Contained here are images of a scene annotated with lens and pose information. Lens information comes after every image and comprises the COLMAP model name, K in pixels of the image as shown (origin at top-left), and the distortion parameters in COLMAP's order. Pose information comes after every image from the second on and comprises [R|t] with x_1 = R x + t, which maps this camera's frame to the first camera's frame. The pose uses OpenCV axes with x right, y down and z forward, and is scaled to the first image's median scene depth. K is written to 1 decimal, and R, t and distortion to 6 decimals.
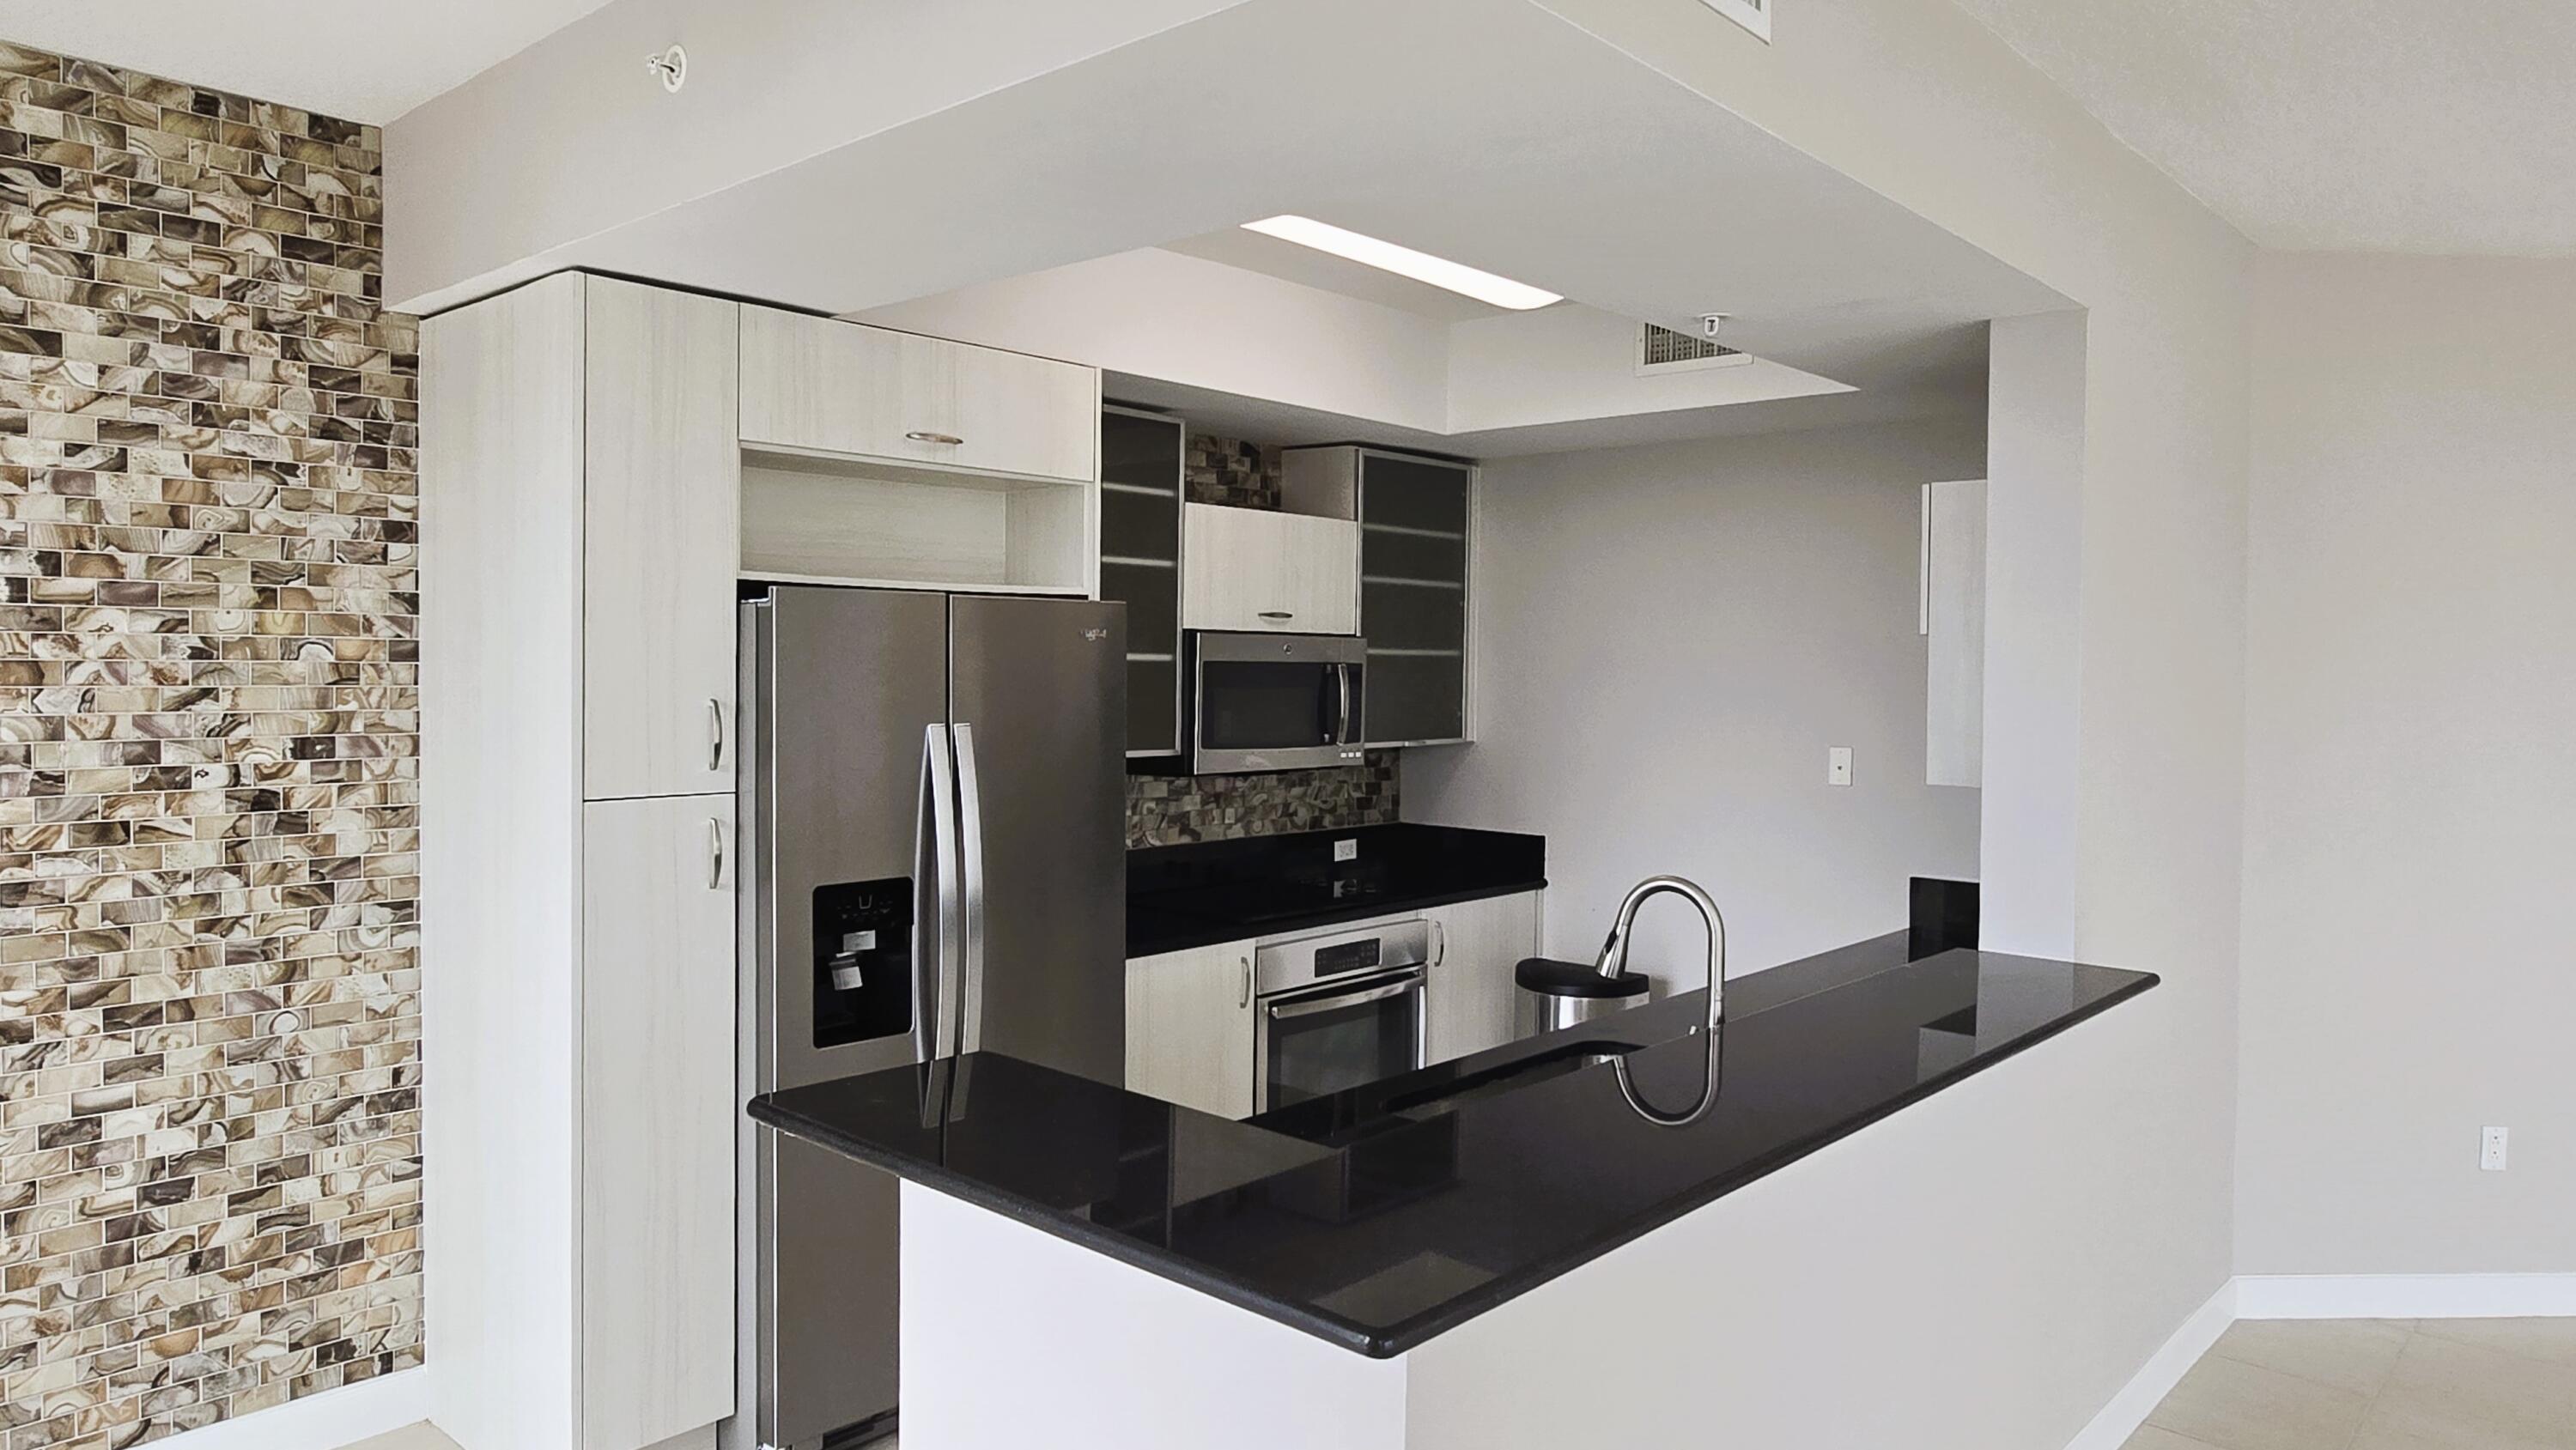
lens RADIAL K [[1712.9, 0, 1284.8], [0, 1712.9, 708.6], [0, 0, 1]] dist [-0.002473, 0.000900]
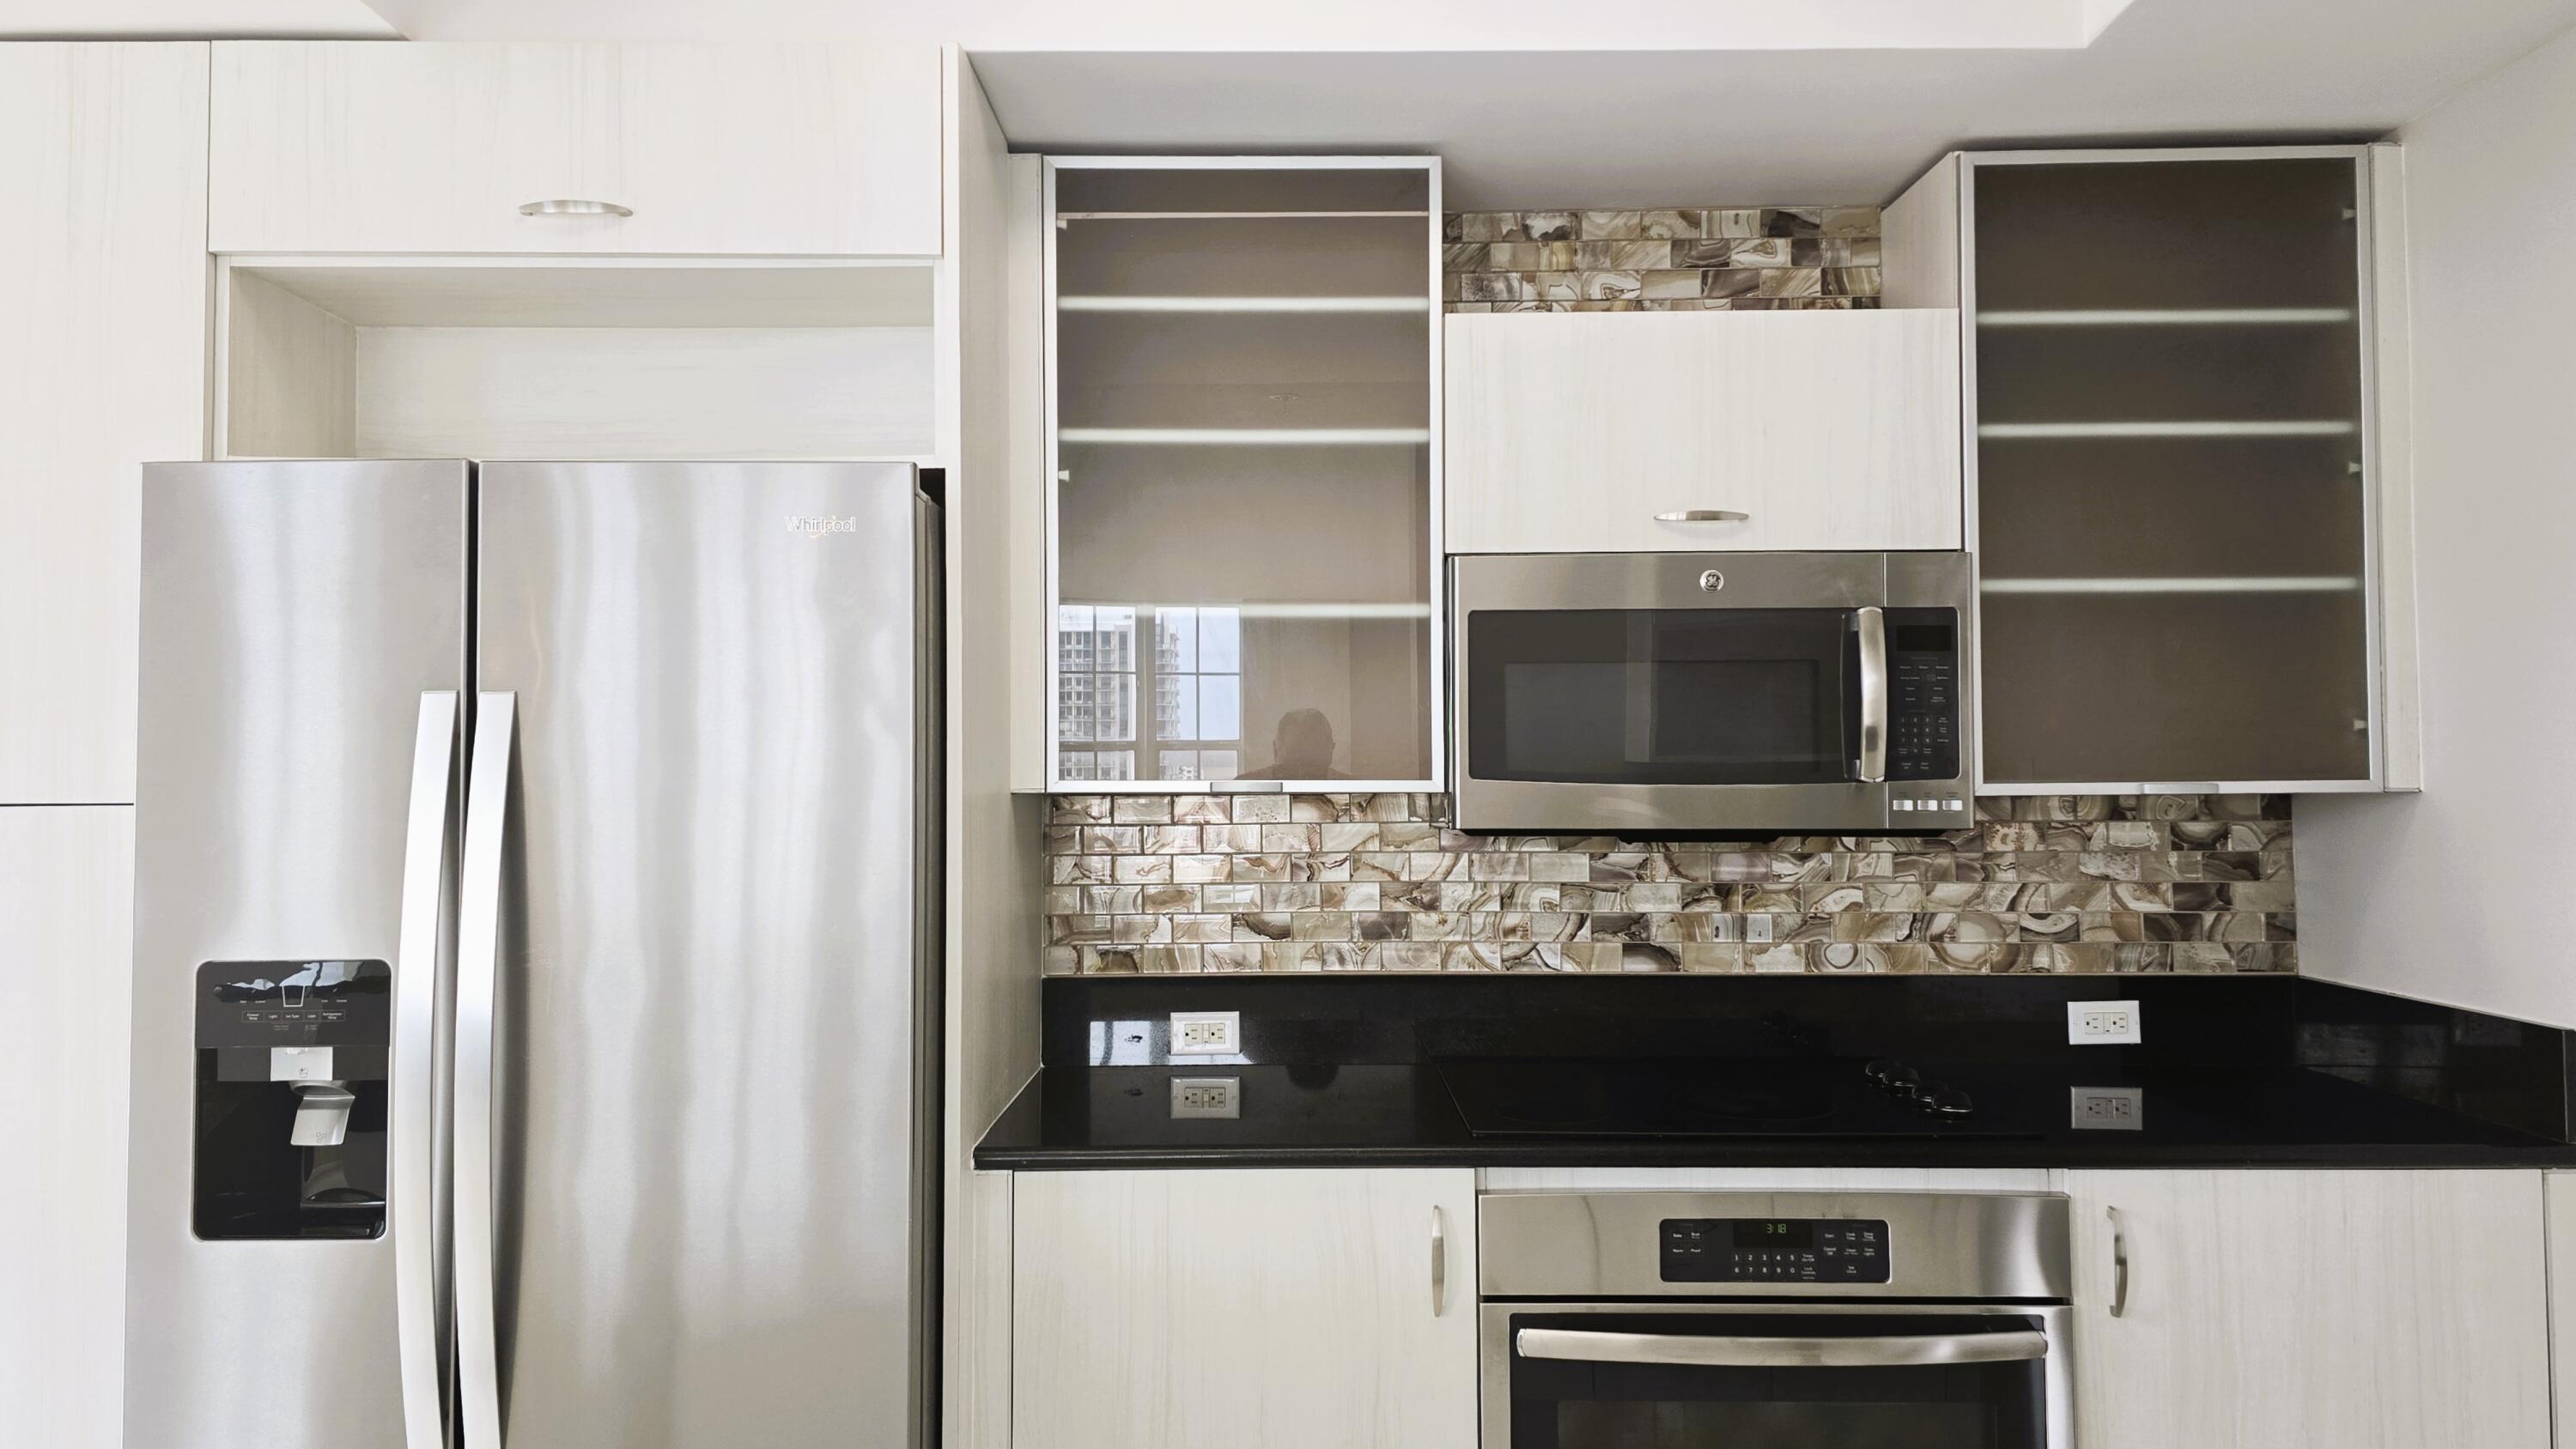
lens RADIAL K [[1755.6, 0, 1296.1], [0, 1755.6, 712.1], [0, 0, 1]] dist [0.050146, -0.002788]
pose [[0.665774, -0.039470, -0.745108, 0.421527], [-0.011189, 0.997960, -0.062862, 0.050065], [0.746069, 0.050189, 0.663974, 0.830086]]
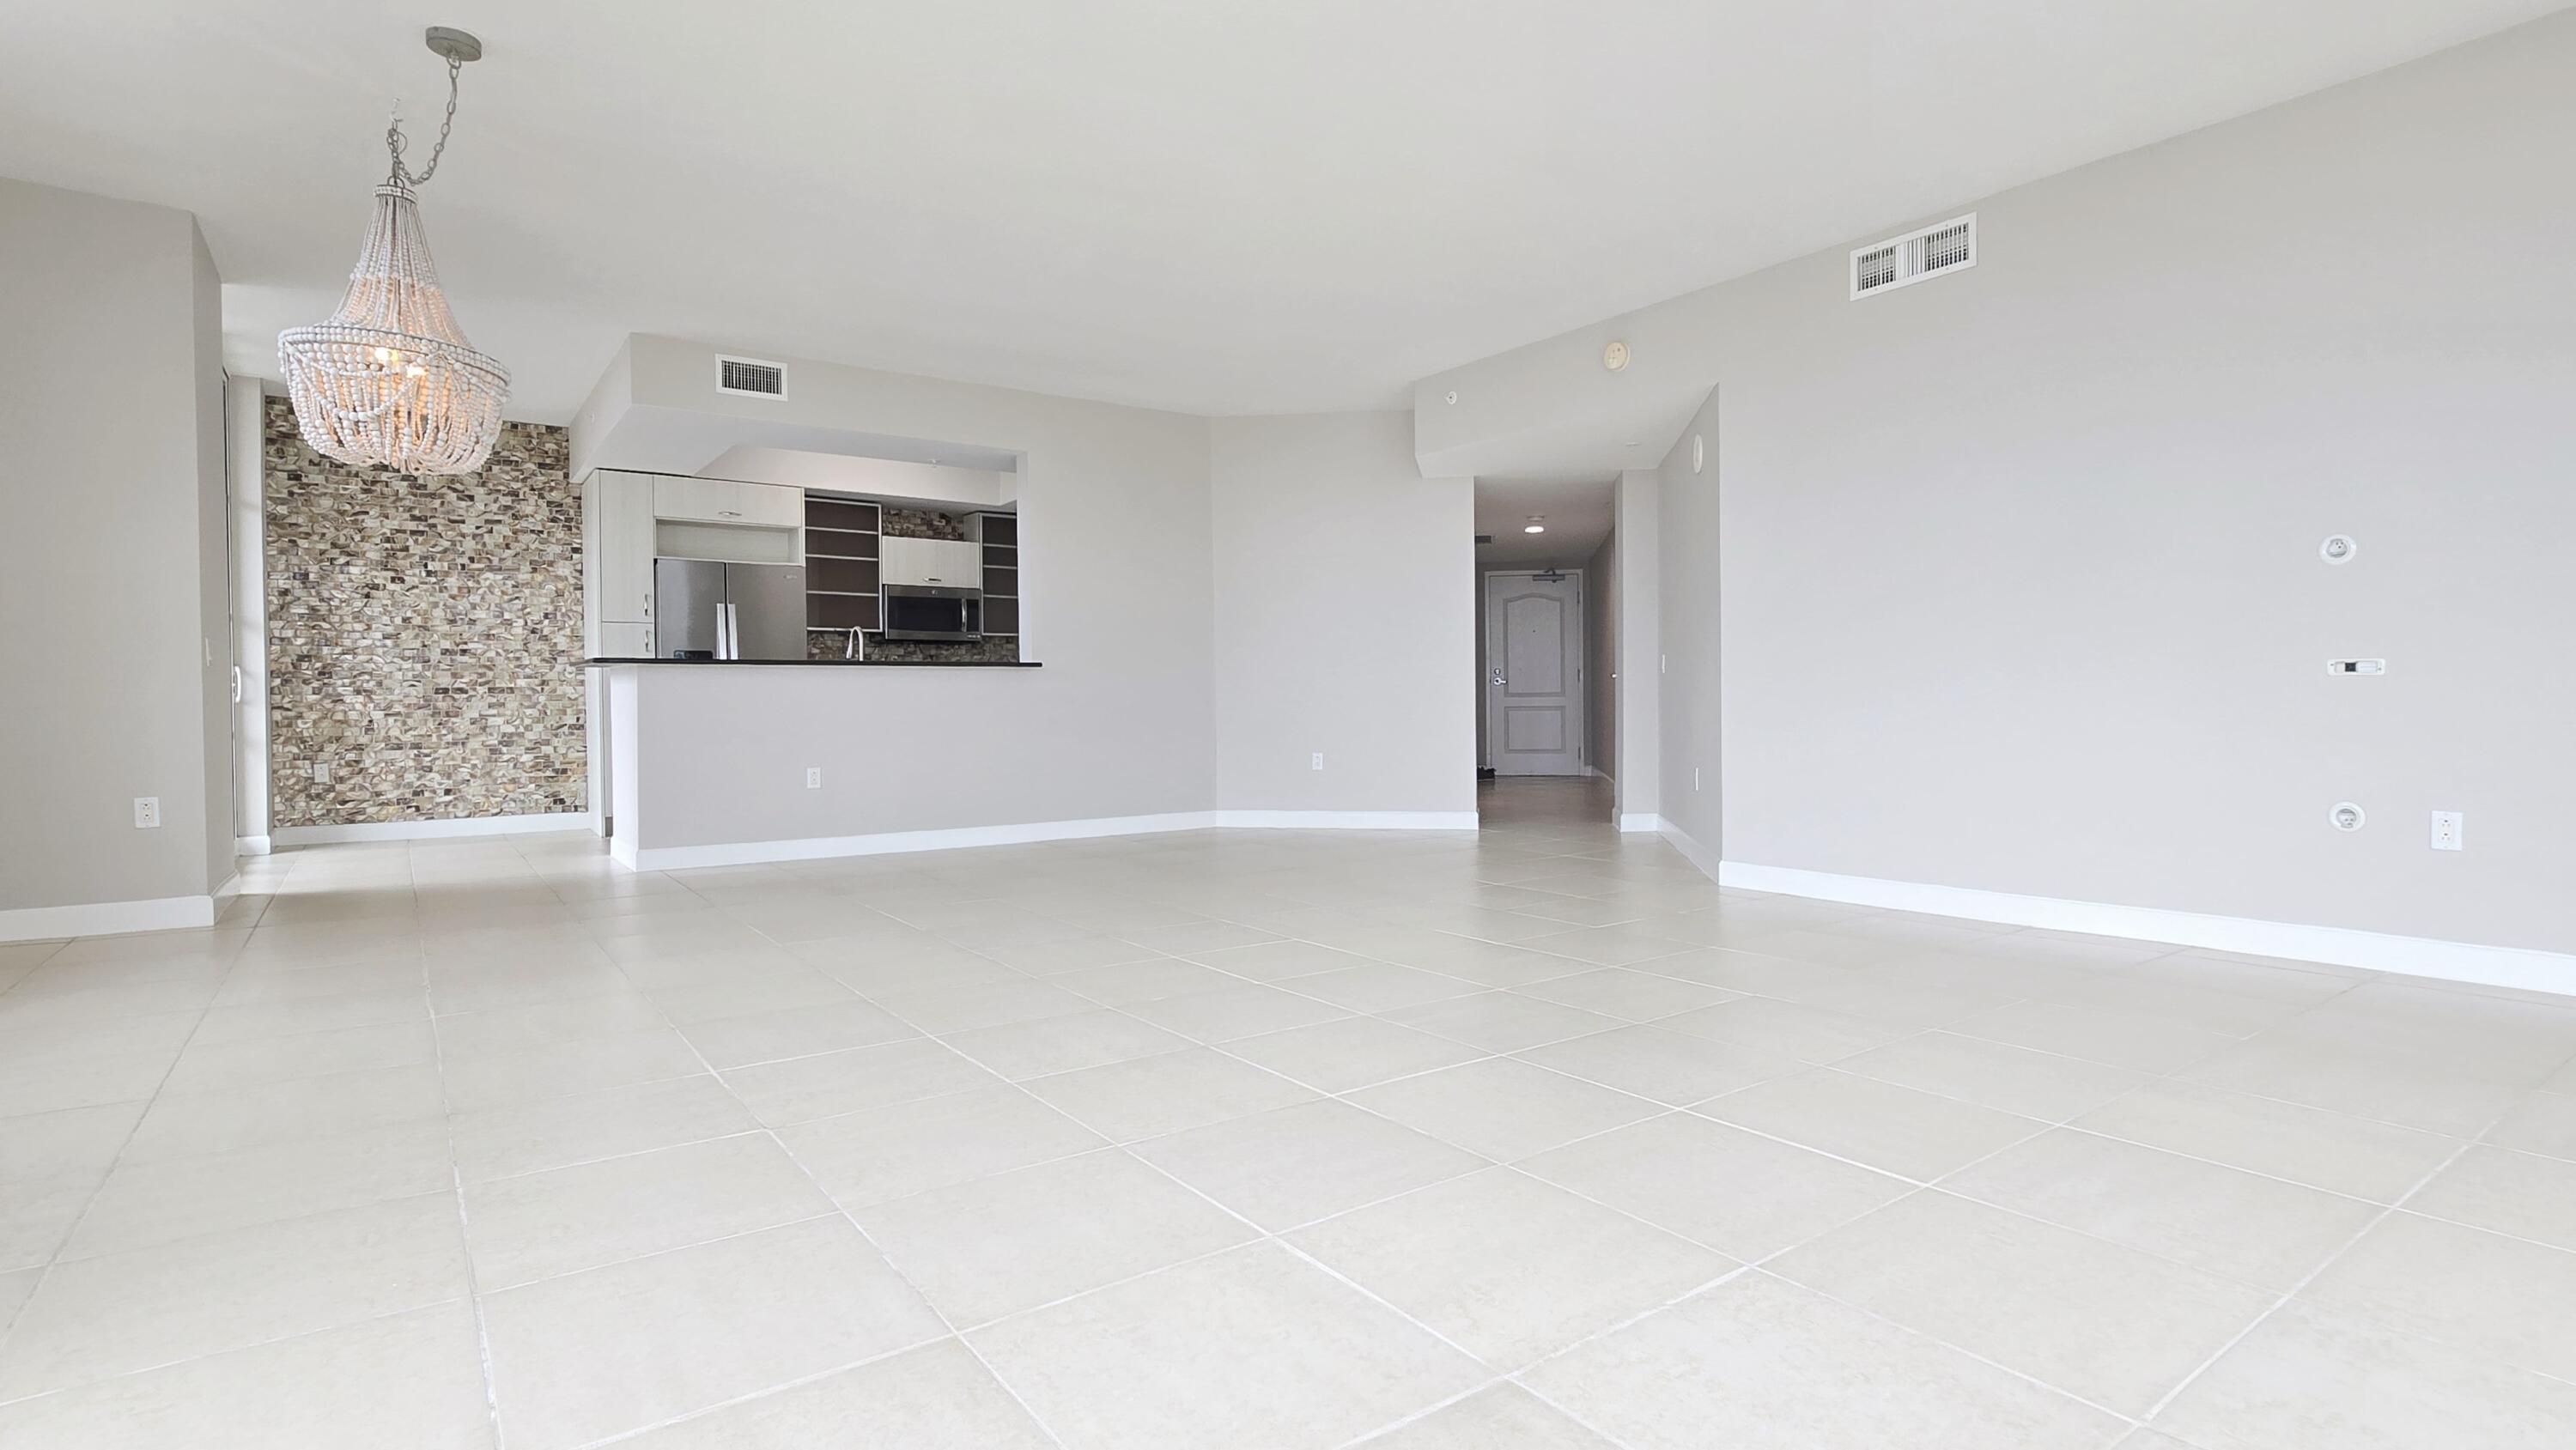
lens RADIAL K [[1325.8, 0, 1305.5], [0, 1325.8, 731.6], [0, 0, 1]] dist [-0.009629, 0.001108]
pose [[0.972901, -0.010822, -0.230969, 1.417927], [0.009134, 0.999923, -0.008380, 0.276936], [0.231042, 0.006044, 0.972925, -1.129161]]
